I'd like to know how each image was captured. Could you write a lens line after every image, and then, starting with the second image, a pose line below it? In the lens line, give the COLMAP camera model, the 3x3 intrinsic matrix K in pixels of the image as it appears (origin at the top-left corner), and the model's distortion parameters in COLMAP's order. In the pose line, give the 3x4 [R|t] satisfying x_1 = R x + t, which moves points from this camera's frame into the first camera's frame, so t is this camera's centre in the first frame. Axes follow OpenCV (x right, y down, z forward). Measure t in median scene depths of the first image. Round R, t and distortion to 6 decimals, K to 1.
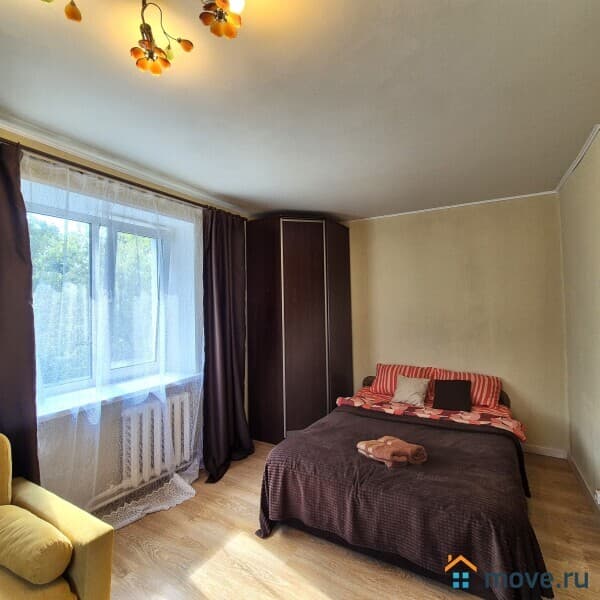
lens RADIAL K [[329.1, 0, 299.6], [0, 329.1, 296.1], [0, 0, 1]] dist [-0.001448, 0.000679]
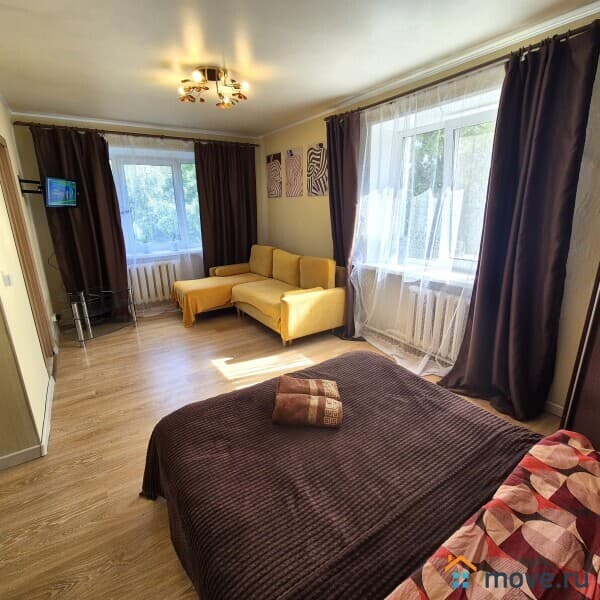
lens RADIAL K [[327.9, 0, 298.0], [0, 327.9, 299.6], [0, 0, 1]] dist [0.001064, 0.000084]
pose [[-0.430037, 0.276915, -0.859294, 0.701265], [0.055262, 0.958087, 0.281096, 0.003304], [0.901119, 0.073396, -0.427315, 1.000955]]
